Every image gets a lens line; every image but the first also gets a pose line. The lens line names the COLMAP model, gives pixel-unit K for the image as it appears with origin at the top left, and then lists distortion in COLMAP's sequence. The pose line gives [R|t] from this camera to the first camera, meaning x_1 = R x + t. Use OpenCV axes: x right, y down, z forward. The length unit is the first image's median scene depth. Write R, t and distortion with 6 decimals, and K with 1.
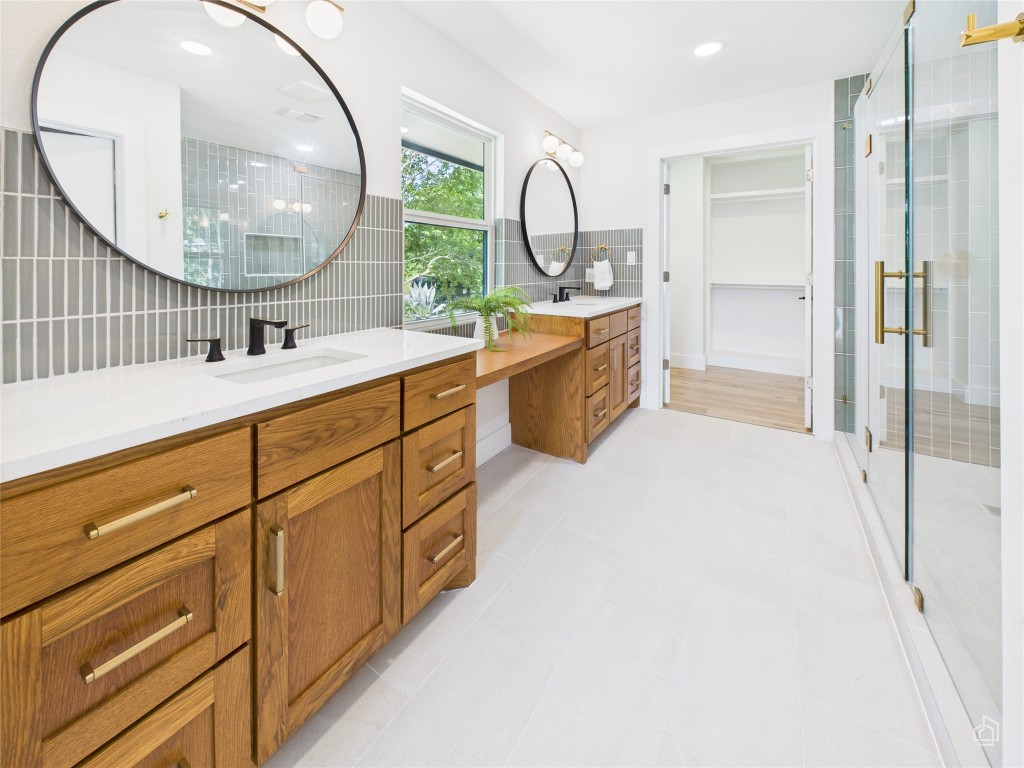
lens RADIAL K [[406.1, 0, 512.0], [0, 406.1, 384.0], [0, 0, 1]] dist [-0.000702, 0.000042]
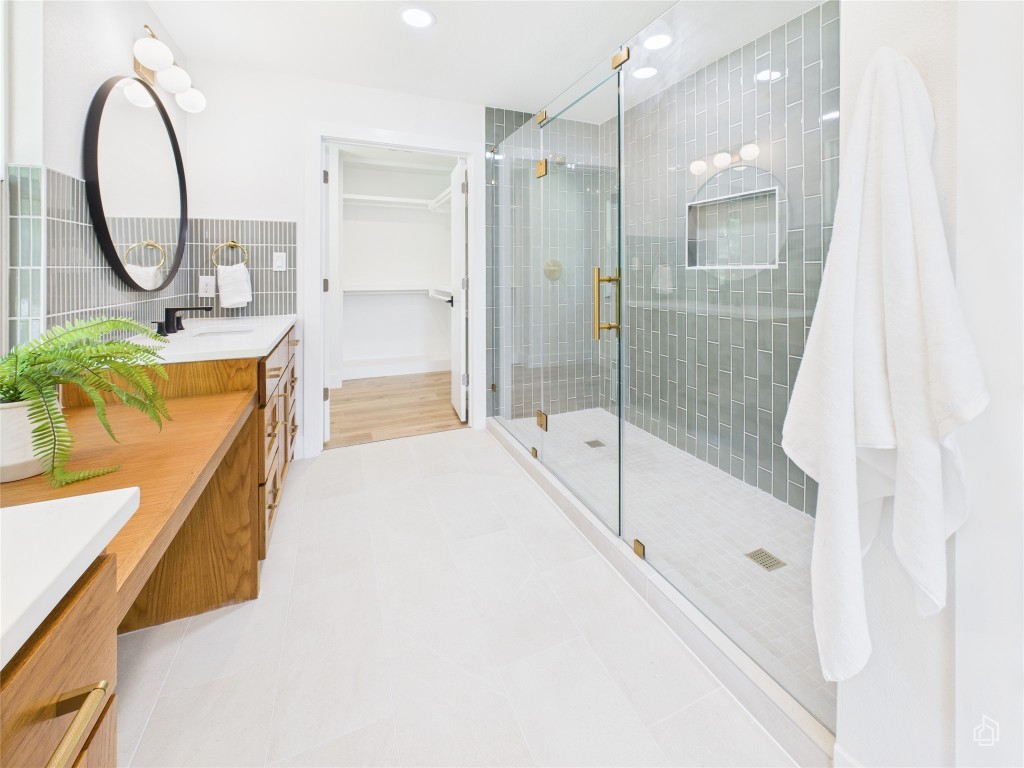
lens RADIAL K [[423.6, 0, 513.0], [0, 423.6, 311.7], [0, 0, 1]] dist [-0.000174, 0.000095]
pose [[0.563250, -0.078631, 0.822537, -0.093544], [0.231170, 0.970706, -0.065504, -0.084559], [-0.793290, 0.227041, 0.564927, 0.287514]]
